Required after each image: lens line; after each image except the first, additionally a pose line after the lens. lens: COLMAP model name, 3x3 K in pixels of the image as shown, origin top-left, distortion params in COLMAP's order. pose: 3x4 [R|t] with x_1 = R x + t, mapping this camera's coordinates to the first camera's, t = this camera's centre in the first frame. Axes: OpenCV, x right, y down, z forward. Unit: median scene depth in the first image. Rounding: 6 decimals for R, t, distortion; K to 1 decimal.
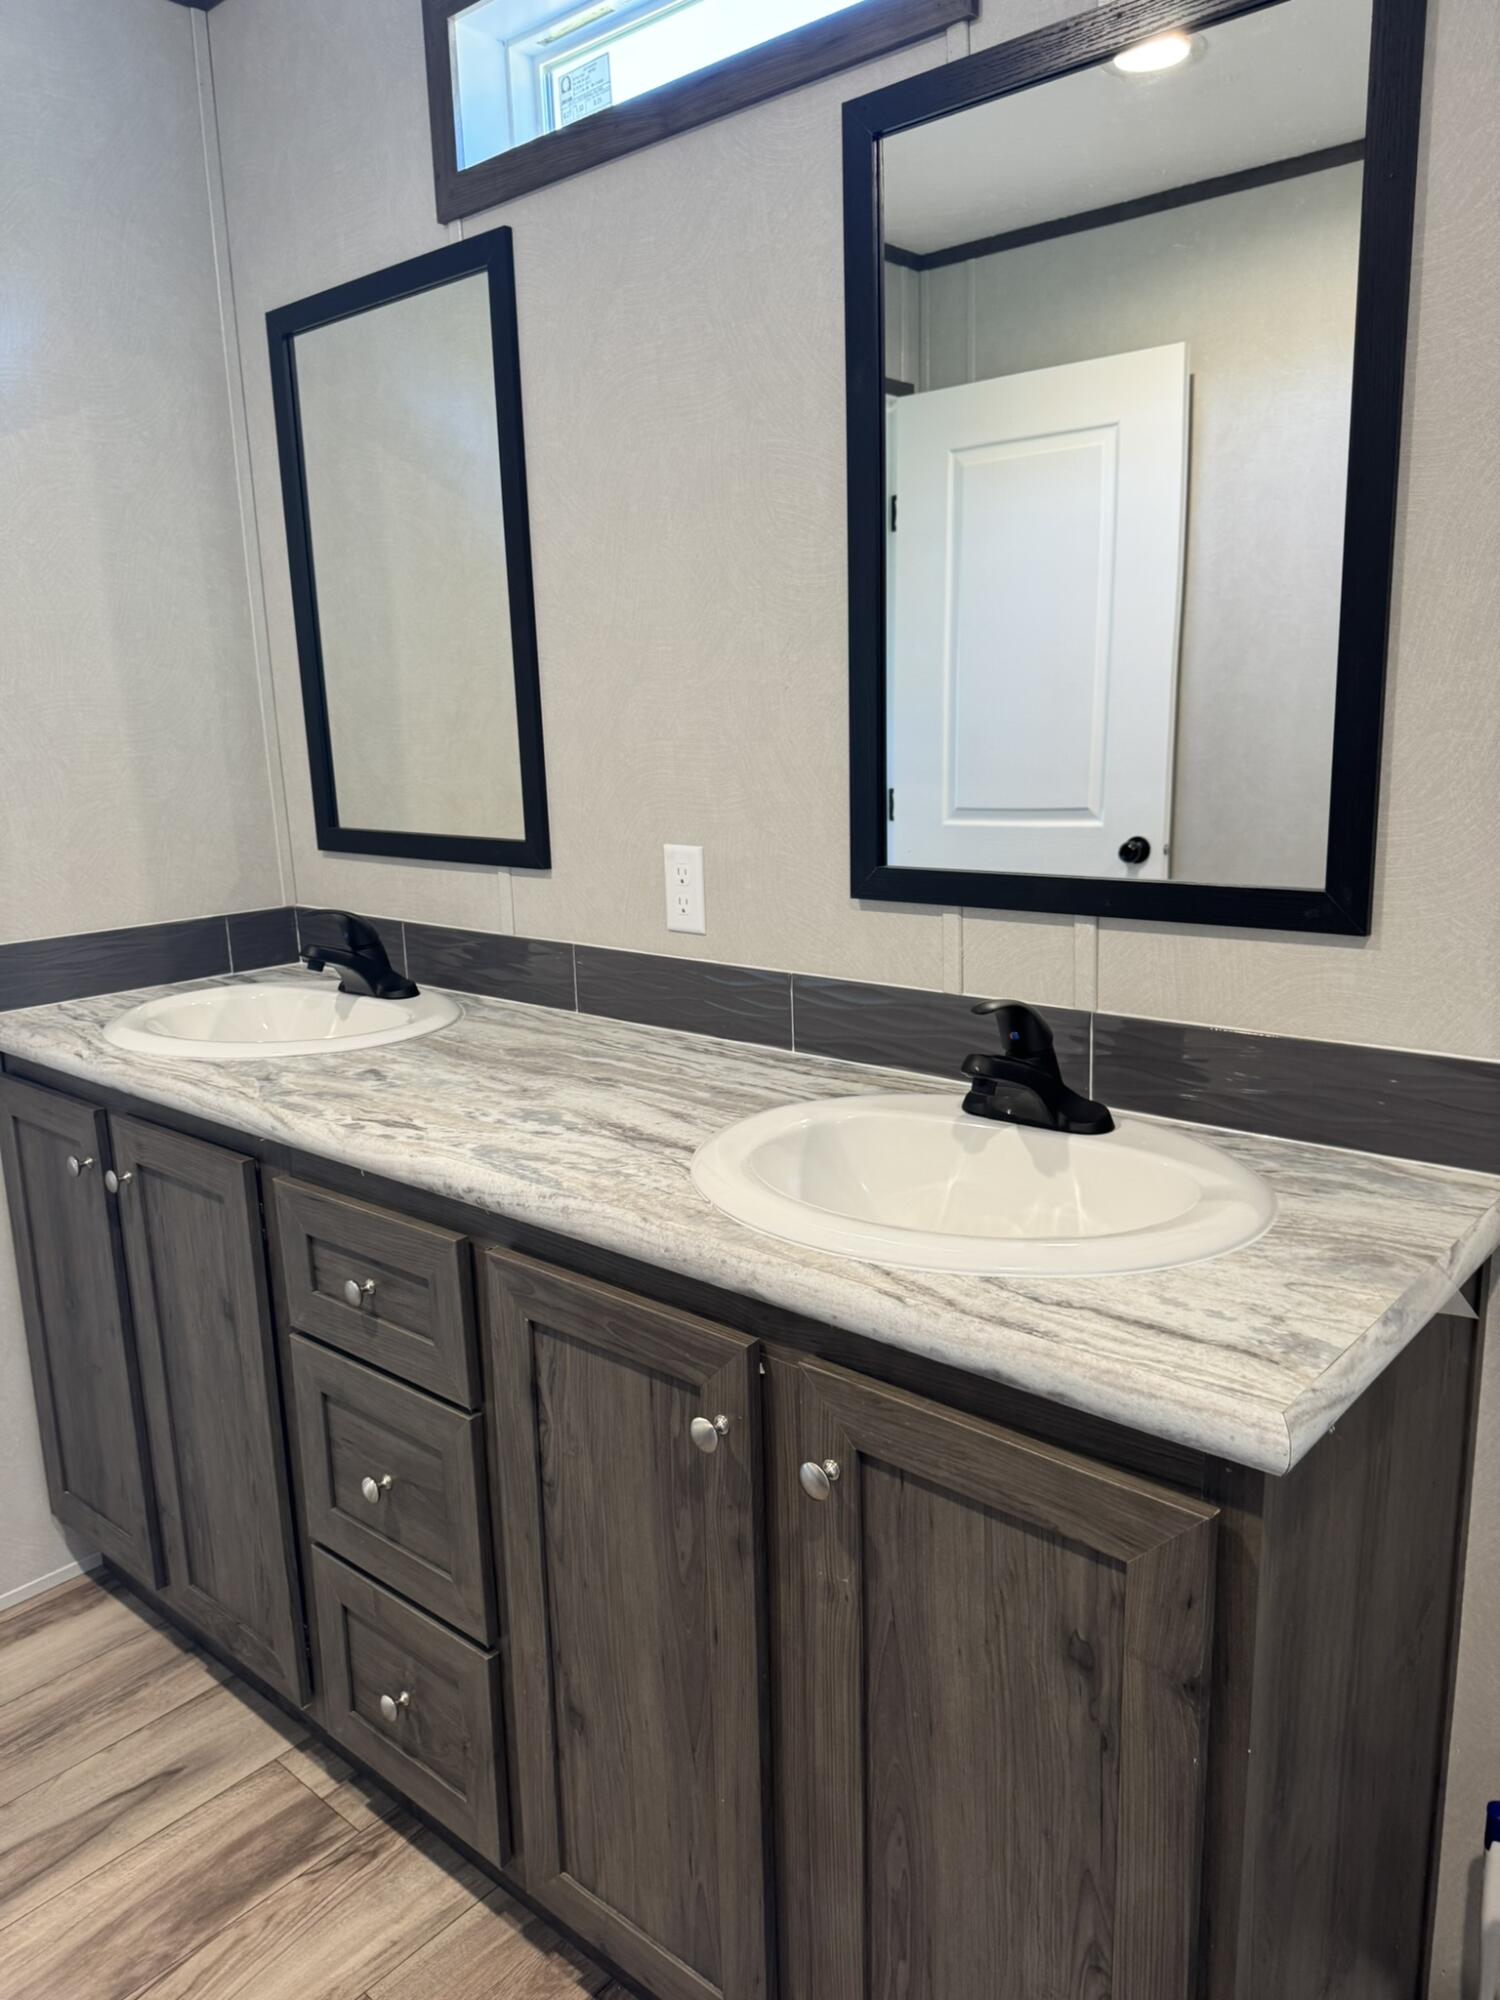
lens RADIAL K [[1414.8, 0, 750.0], [0, 1414.8, 1000.0], [0, 0, 1]] dist [0.110927, -0.108788]
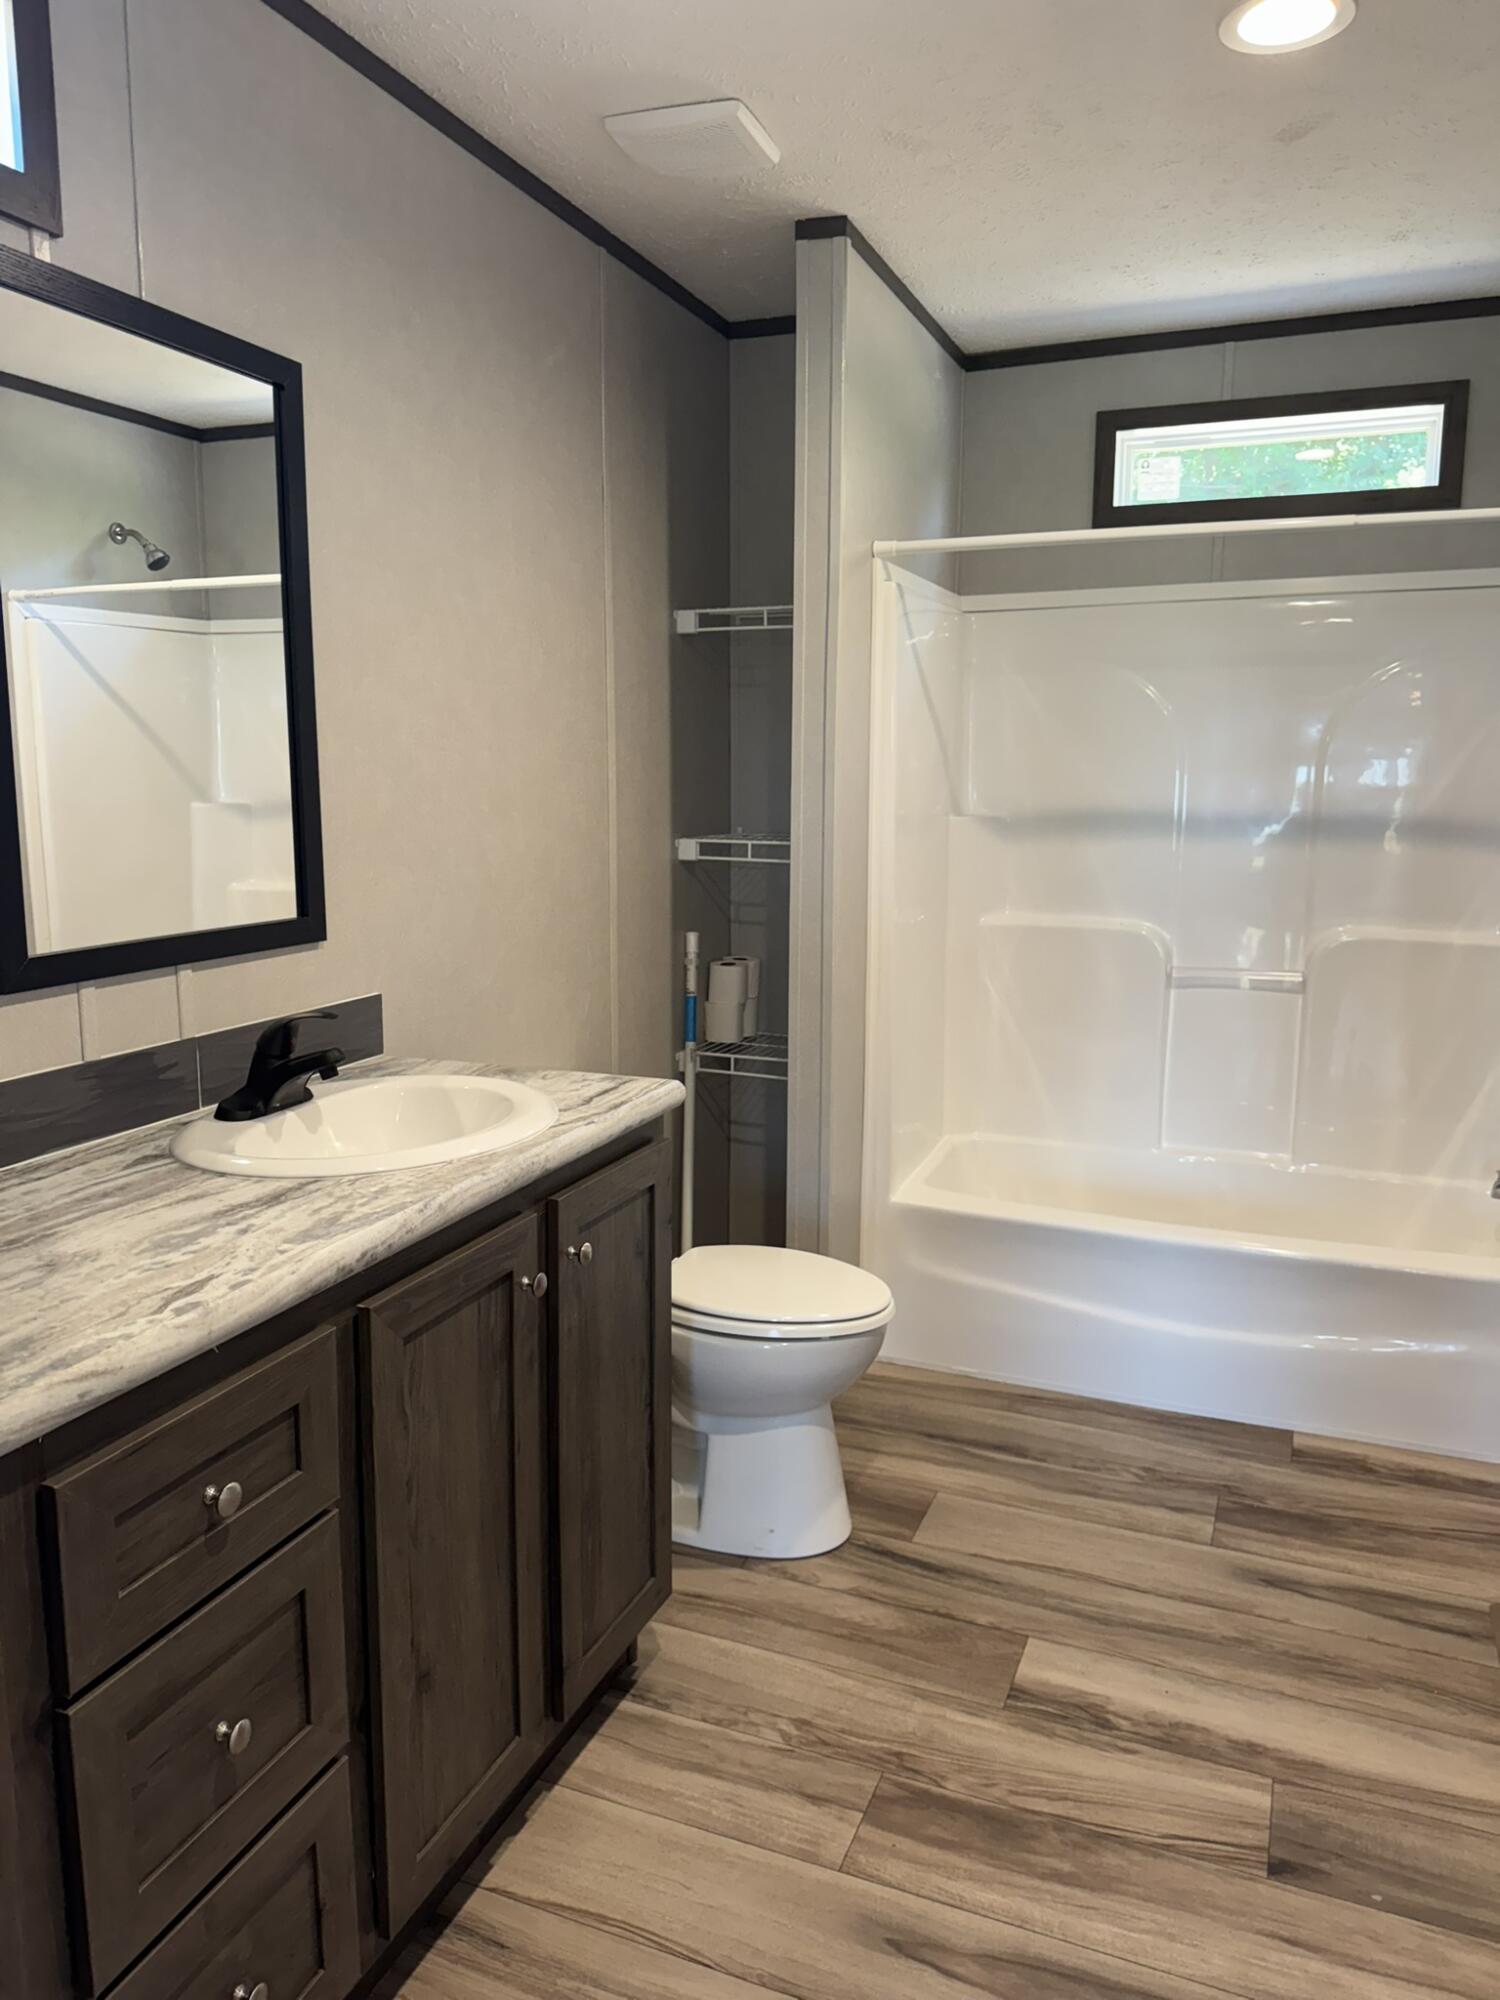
lens RADIAL K [[1414.8, 0, 750.0], [0, 1414.8, 1000.0], [0, 0, 1]] dist [0.110927, -0.108788]
pose [[-0.333784, -0.121634, 0.934769, -1.156426], [0.199487, 0.960066, 0.196158, -0.181412], [-0.921300, 0.251949, -0.296190, 0.923899]]
